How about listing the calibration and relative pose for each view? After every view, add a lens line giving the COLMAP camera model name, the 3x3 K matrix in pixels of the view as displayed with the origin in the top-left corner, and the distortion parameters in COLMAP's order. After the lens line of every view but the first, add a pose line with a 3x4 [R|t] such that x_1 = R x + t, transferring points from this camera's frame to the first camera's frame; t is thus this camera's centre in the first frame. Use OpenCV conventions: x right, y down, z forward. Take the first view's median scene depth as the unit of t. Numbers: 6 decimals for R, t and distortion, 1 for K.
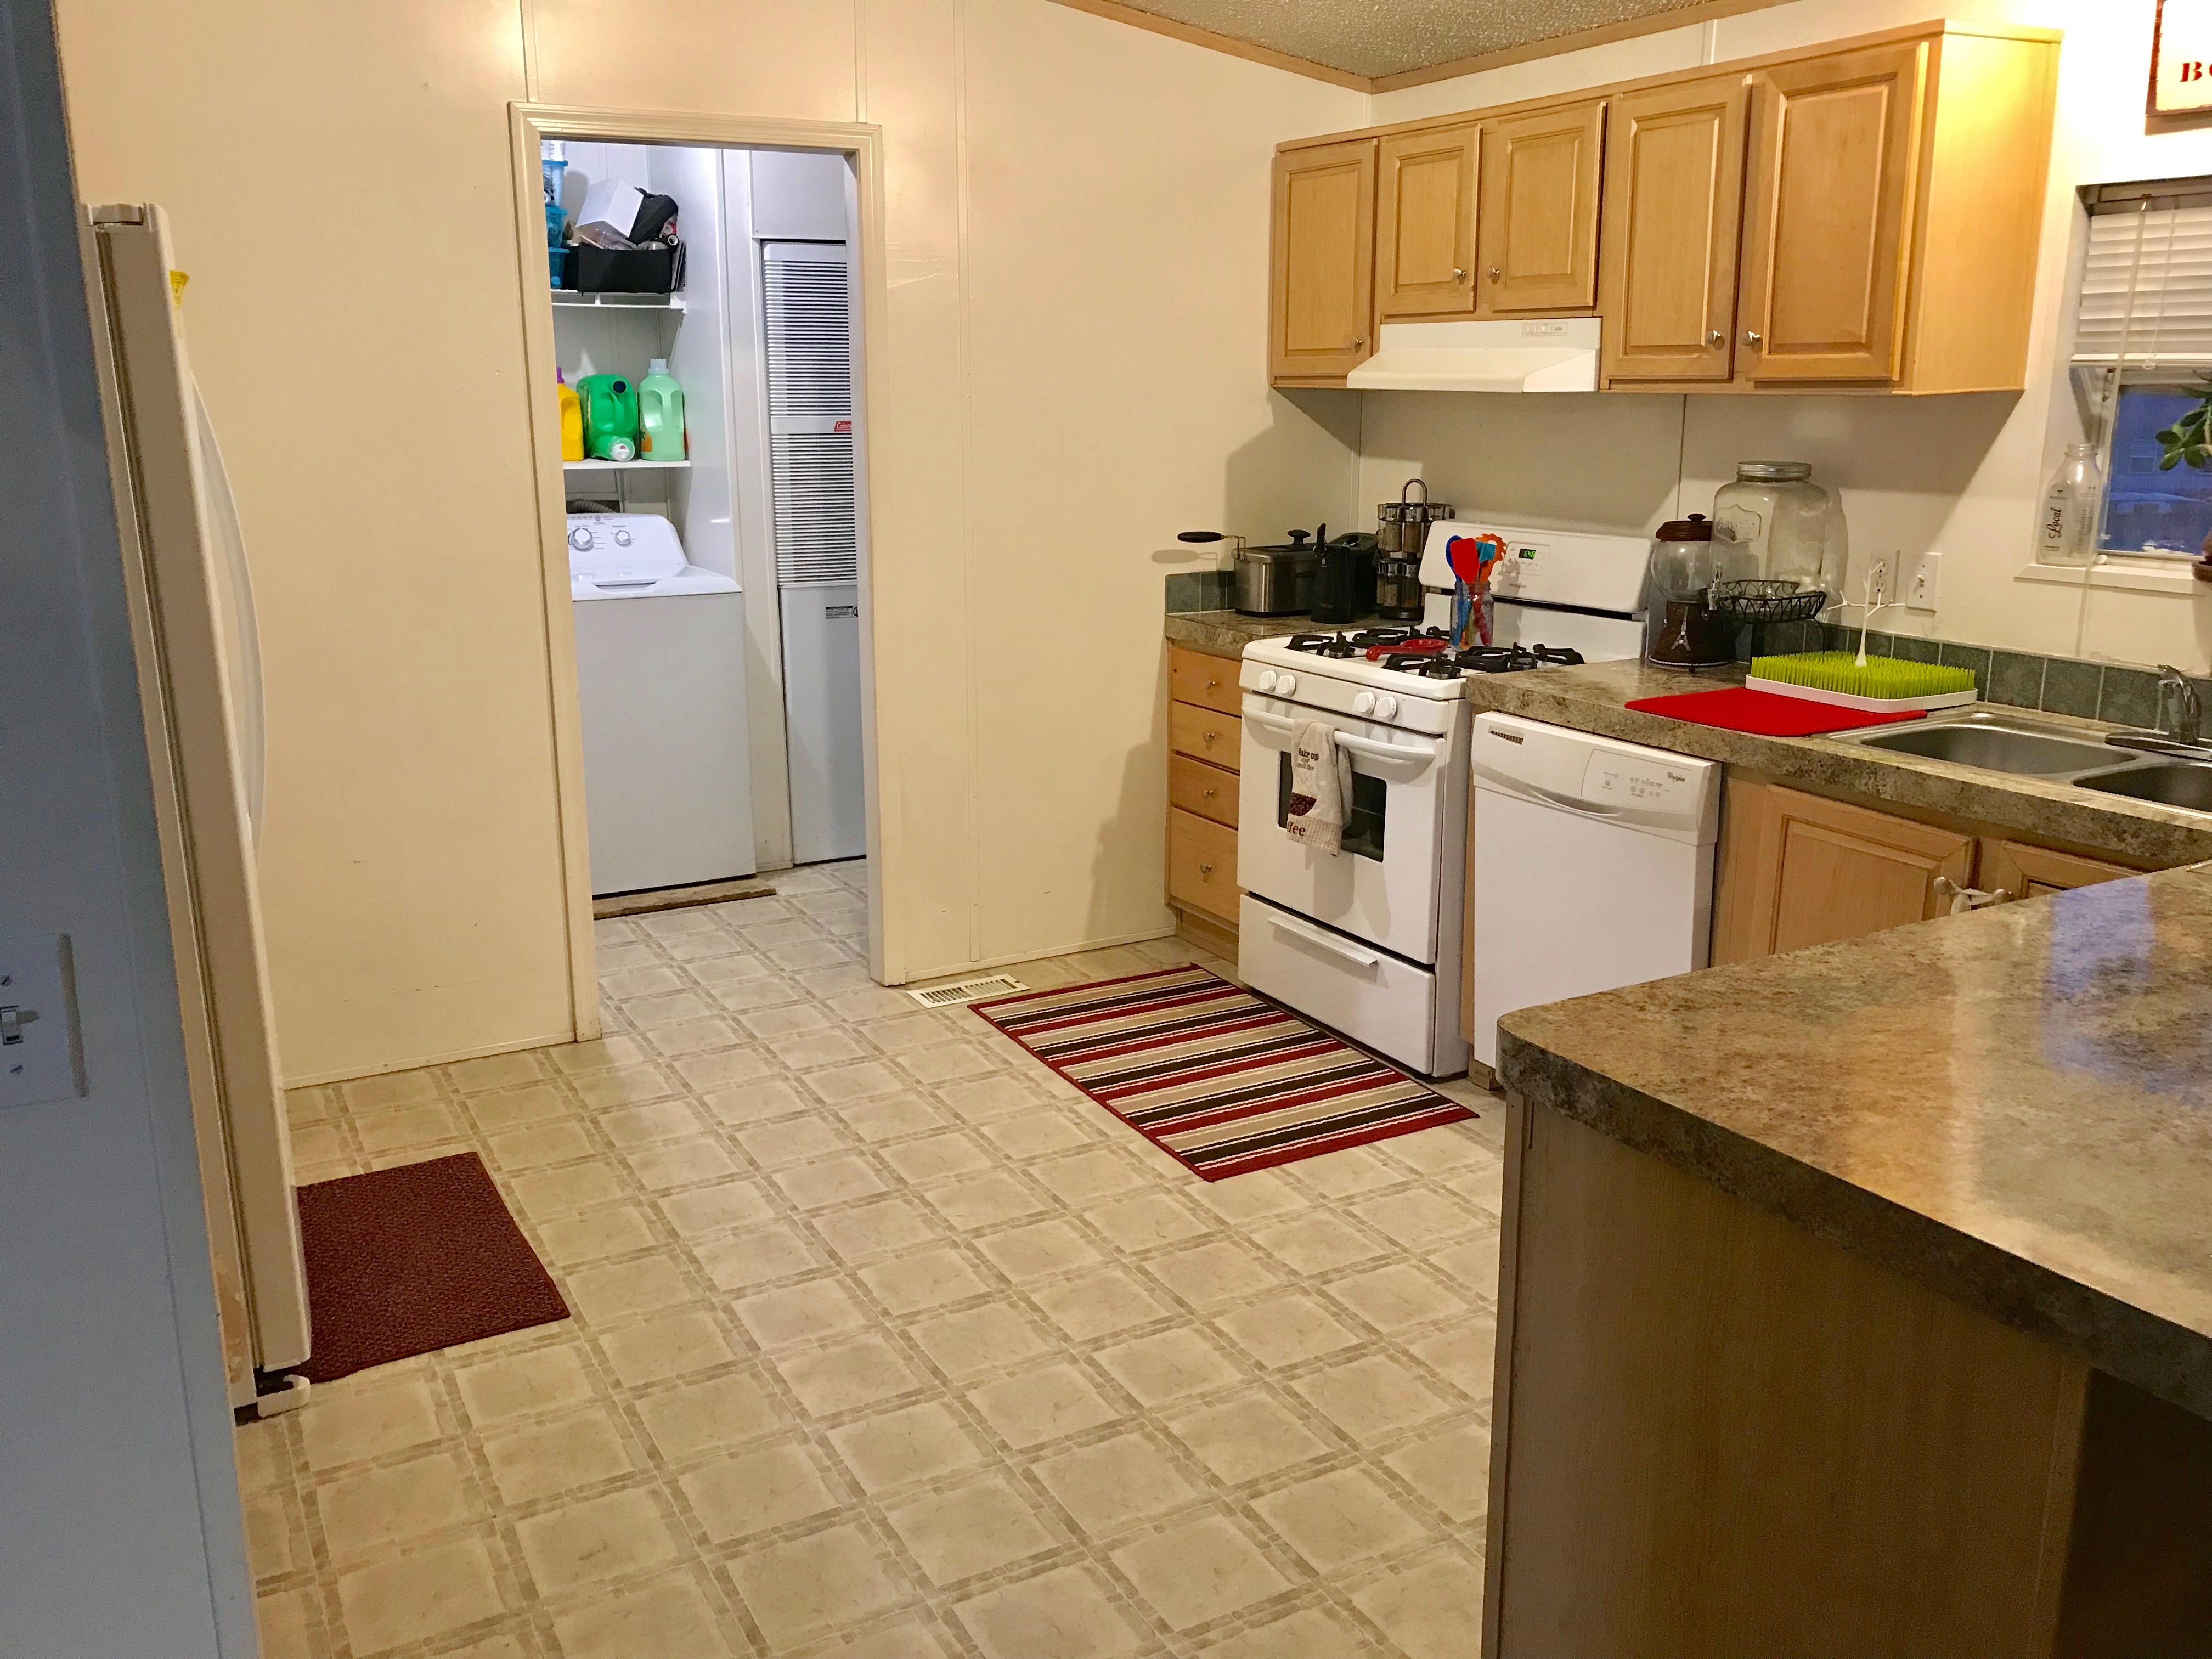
lens RADIAL K [[1806.3, 0, 1106.4], [0, 1806.3, 842.4], [0, 0, 1]] dist [0.009092, -0.002420]
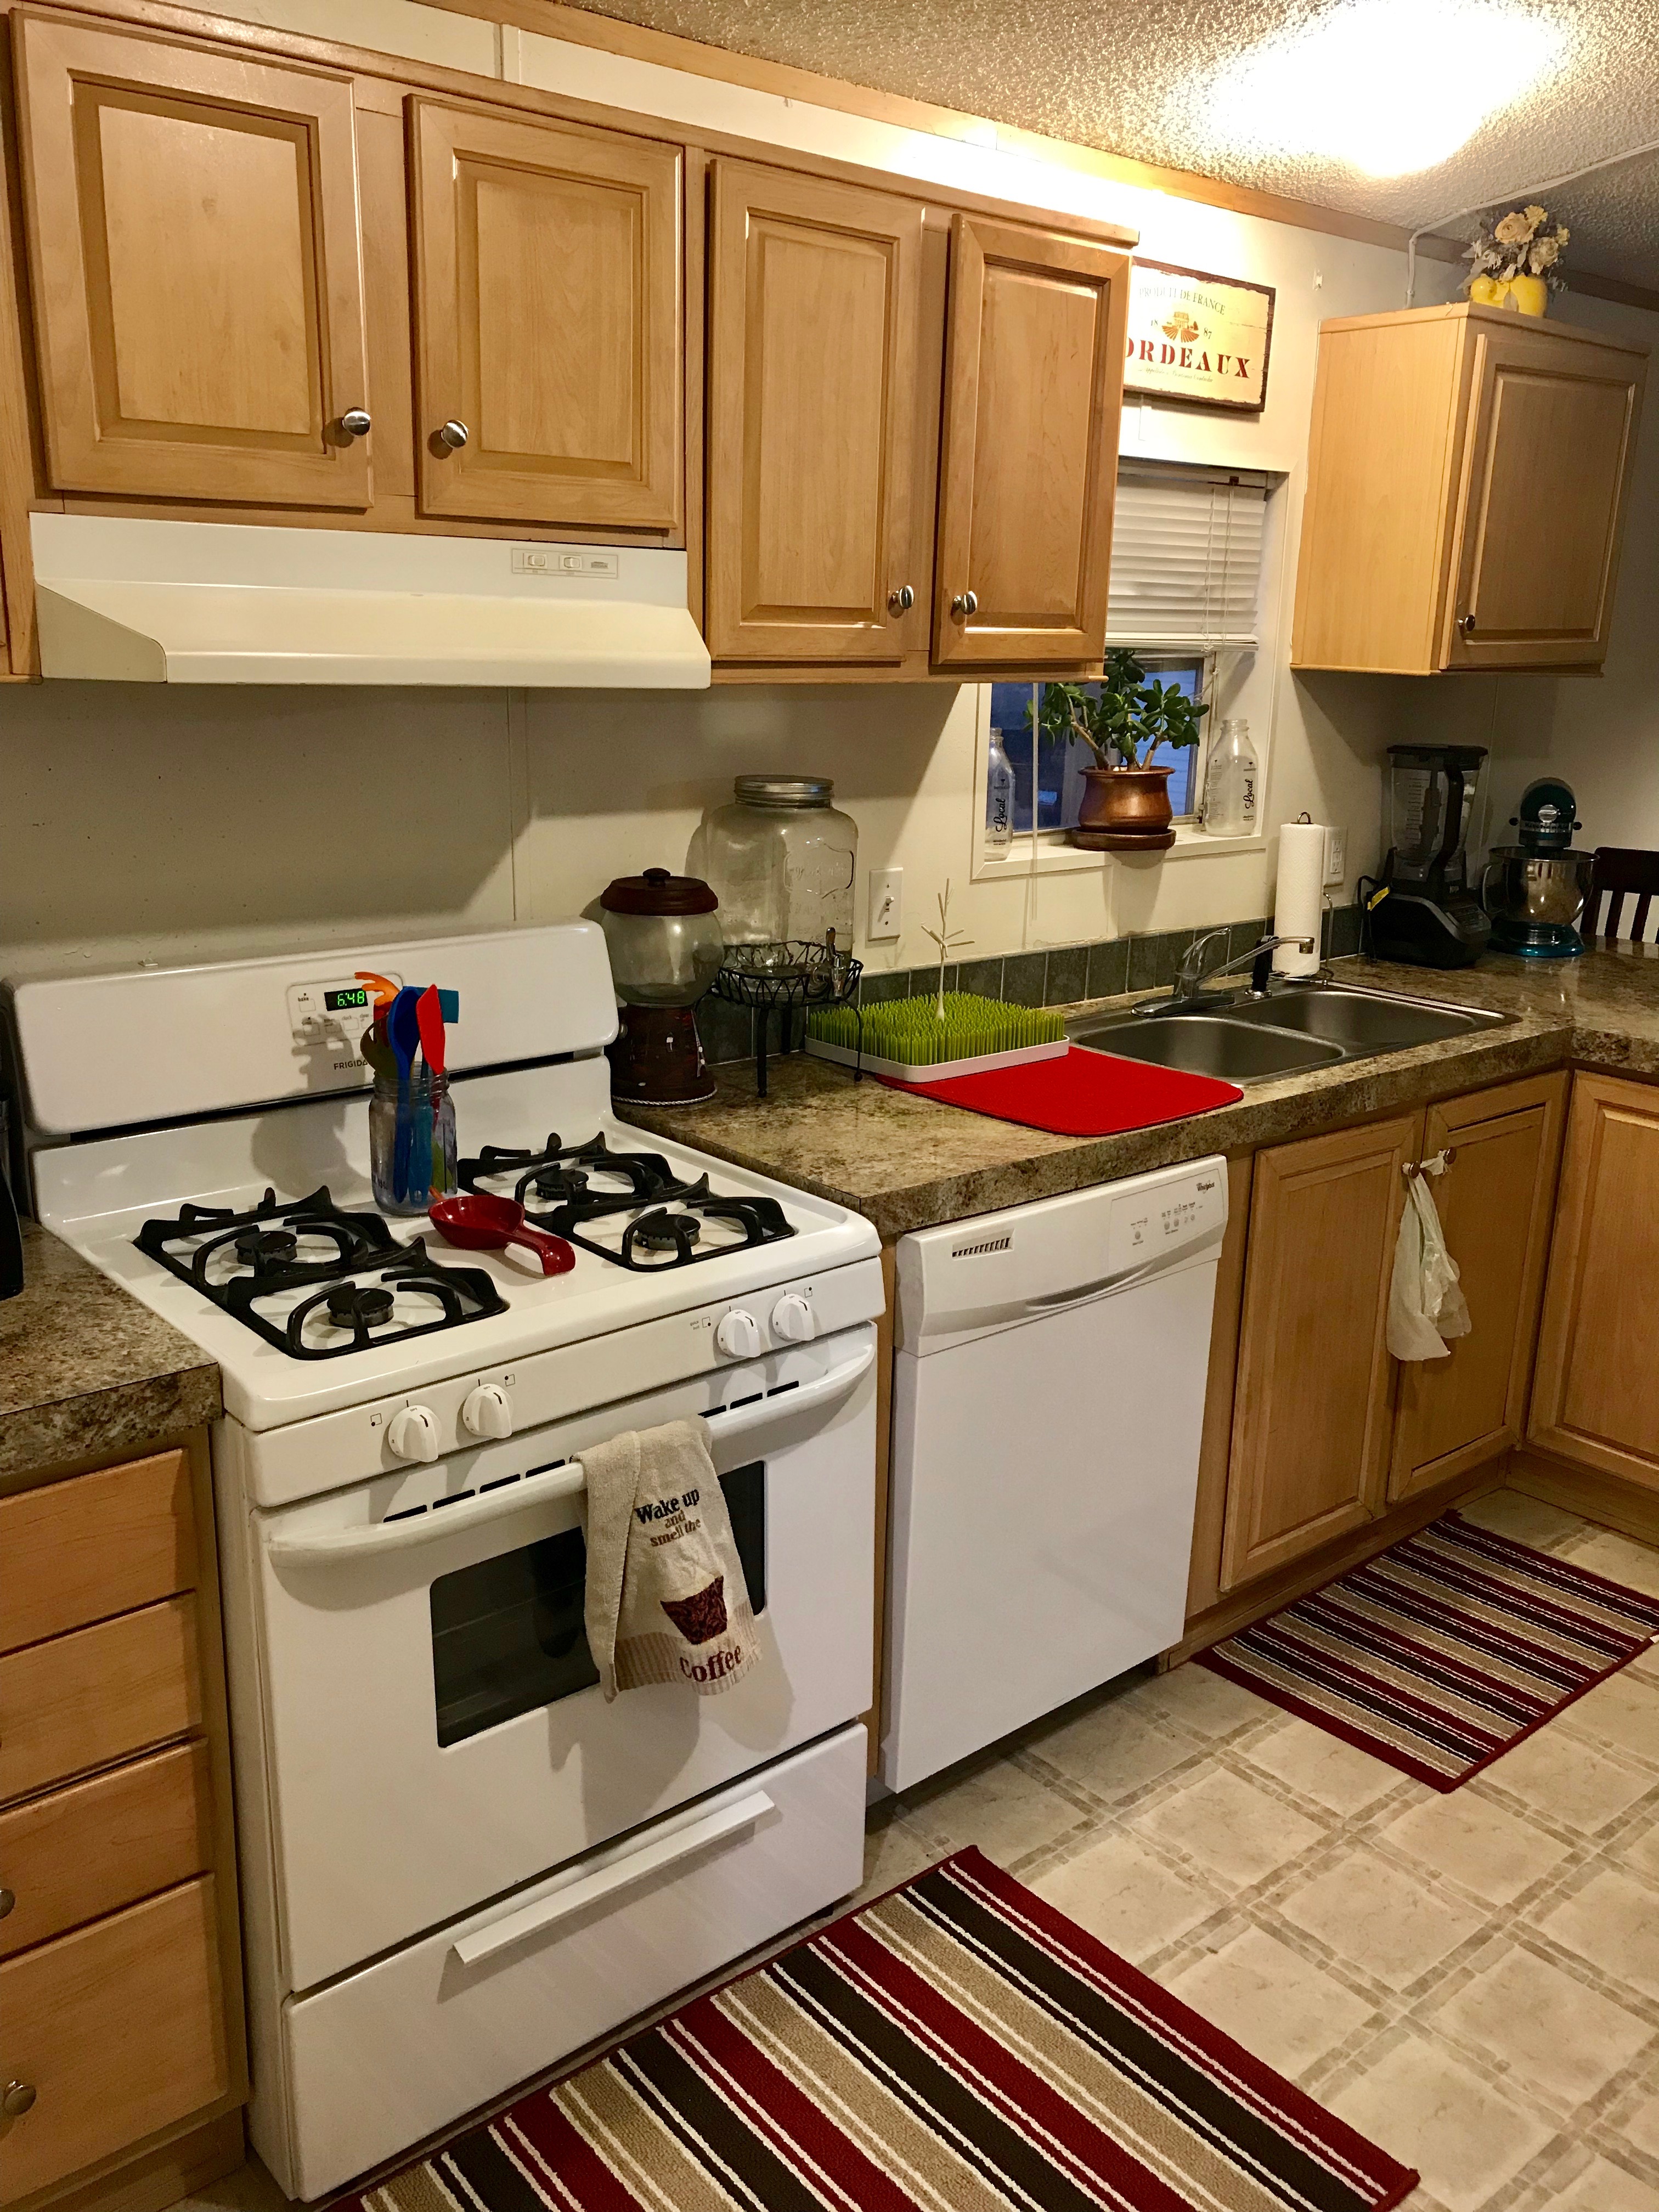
lens RADIAL K [[1806.3, 0, 829.5], [0, 1806.3, 1106.0], [0, 0, 1]] dist [0.009092, -0.002420]
pose [[-0.194513, -0.251732, 0.948048, -0.295027], [0.228284, 0.928352, 0.293340, -0.265883], [-0.953966, 0.273482, -0.123110, 1.003655]]
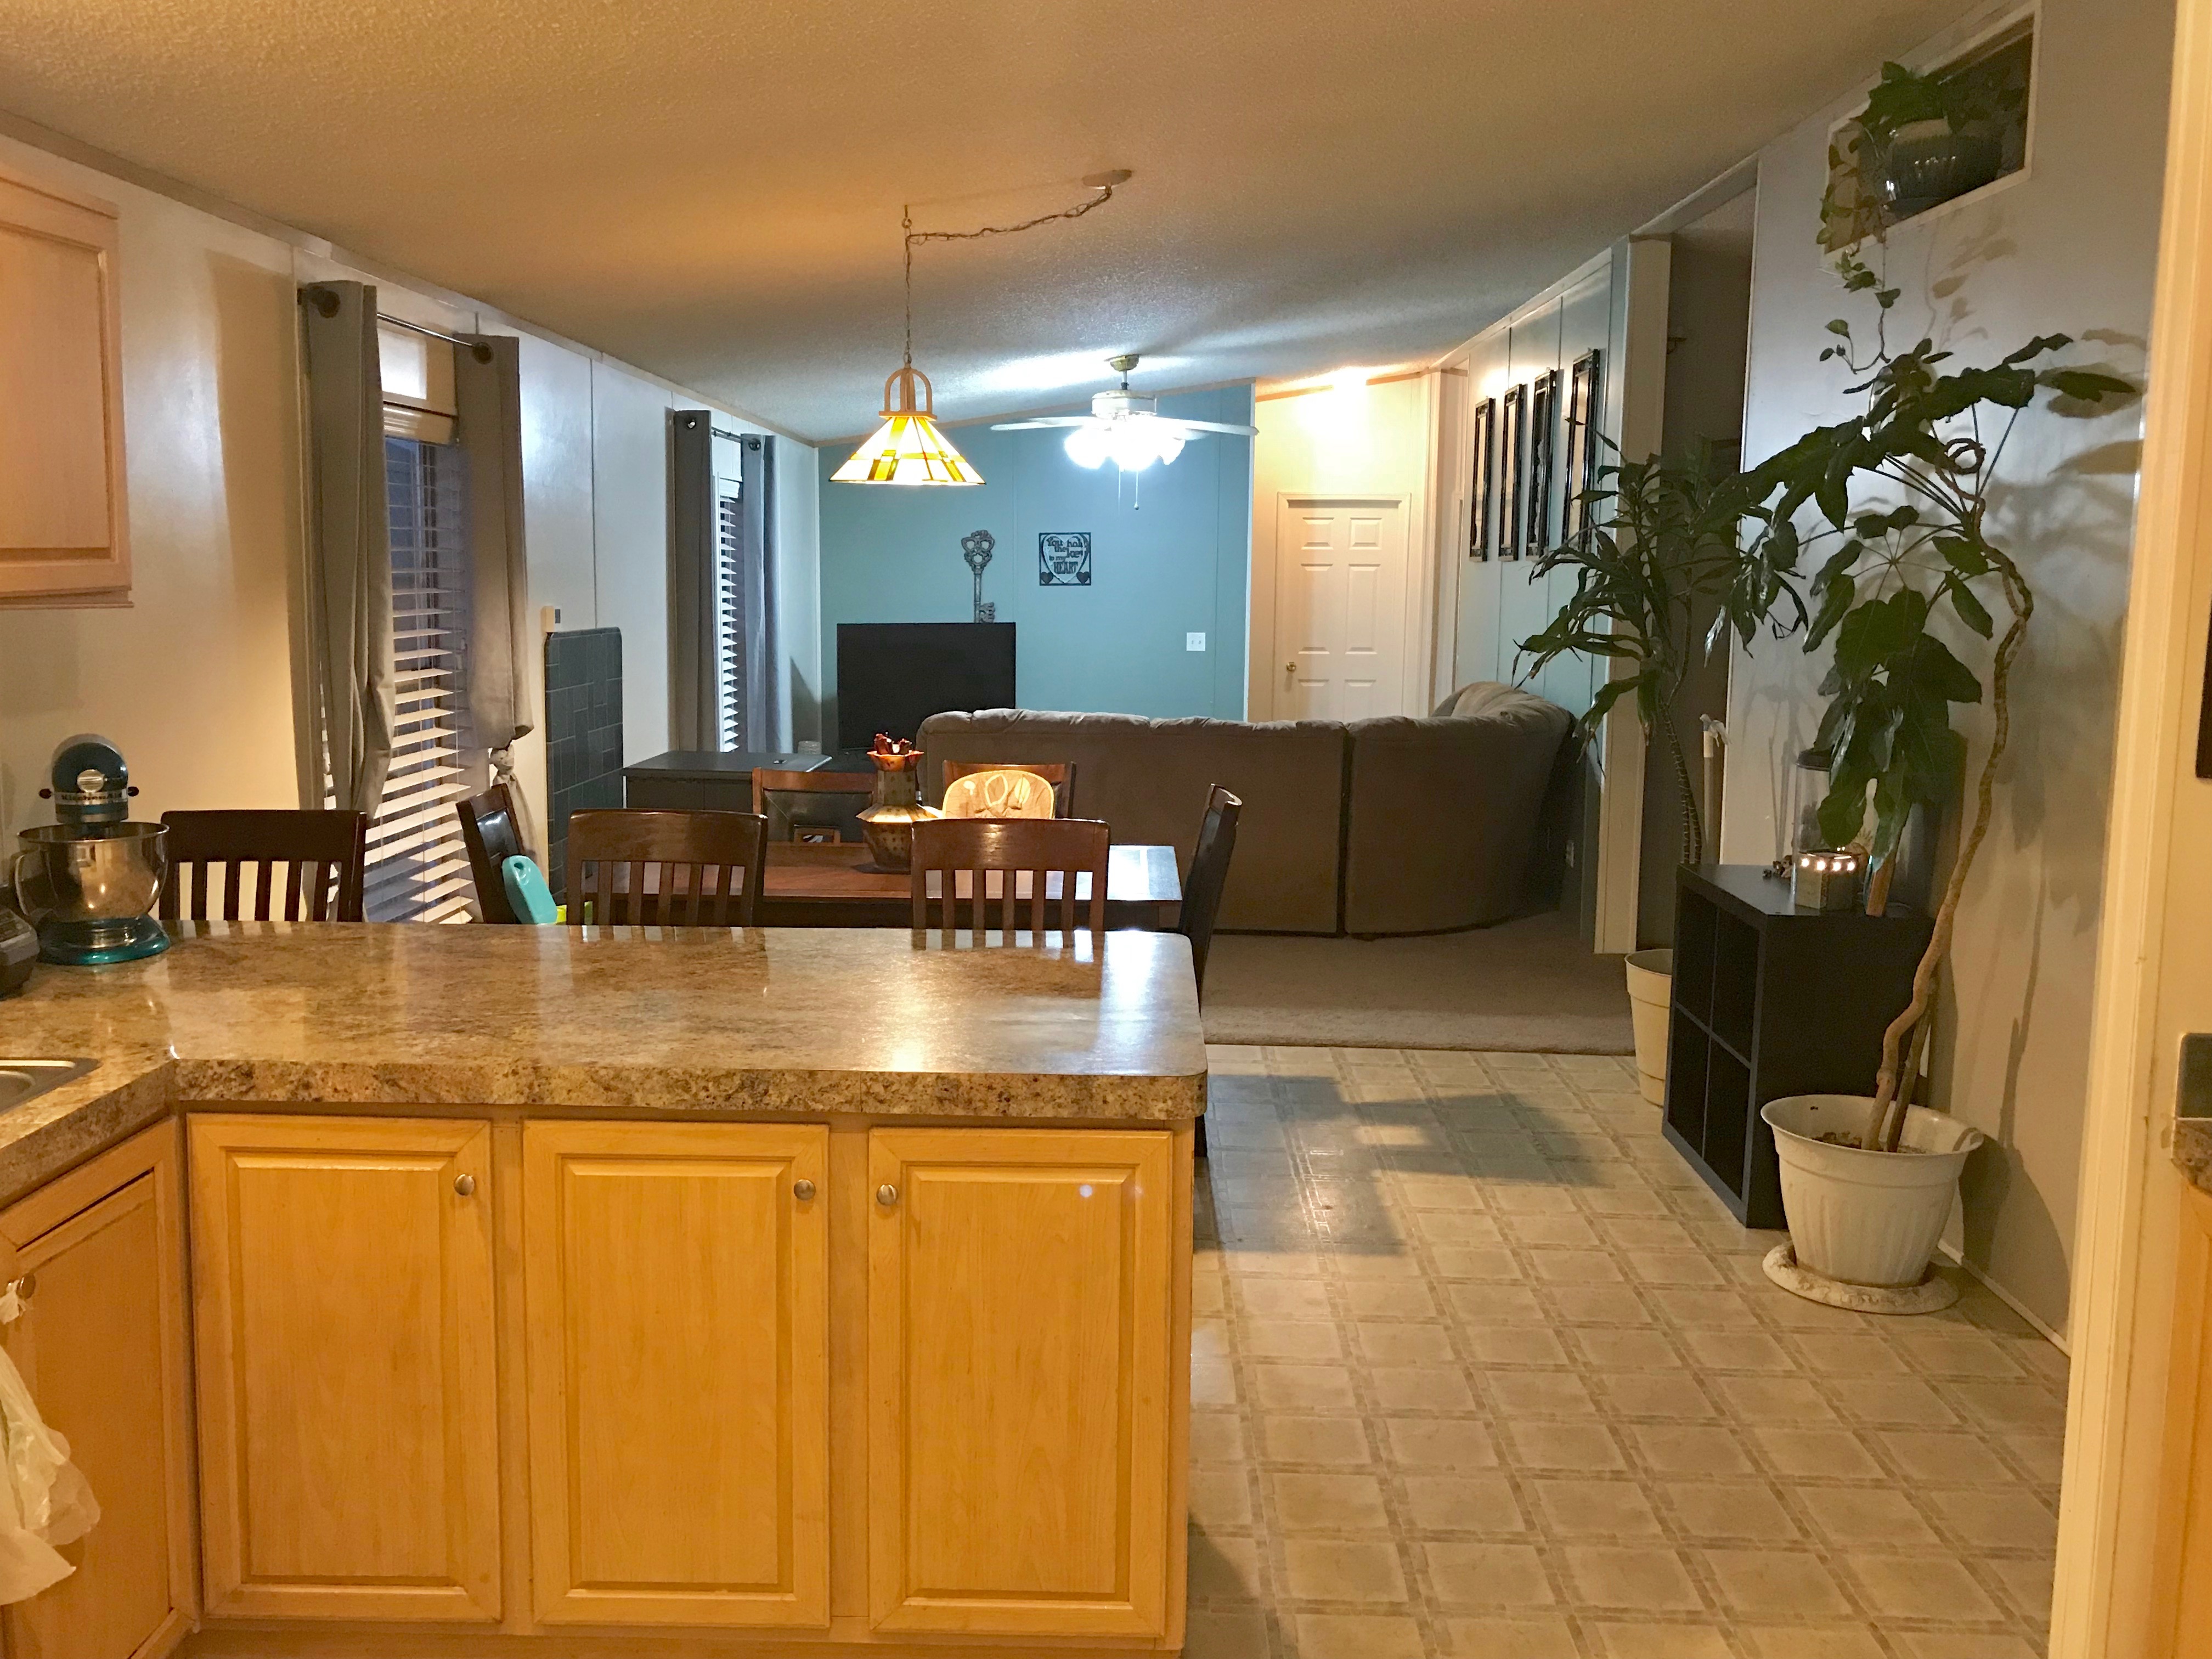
lens RADIAL K [[1928.8, 0, 1106.0], [0, 1928.8, 829.5], [0, 0, 1]] dist [0.009551, 0.015973]
pose [[-0.869142, -0.073824, 0.489022, -0.186188], [0.111269, 0.934257, 0.338797, -0.247381], [-0.481884, 0.348876, -0.803787, 0.933393]]
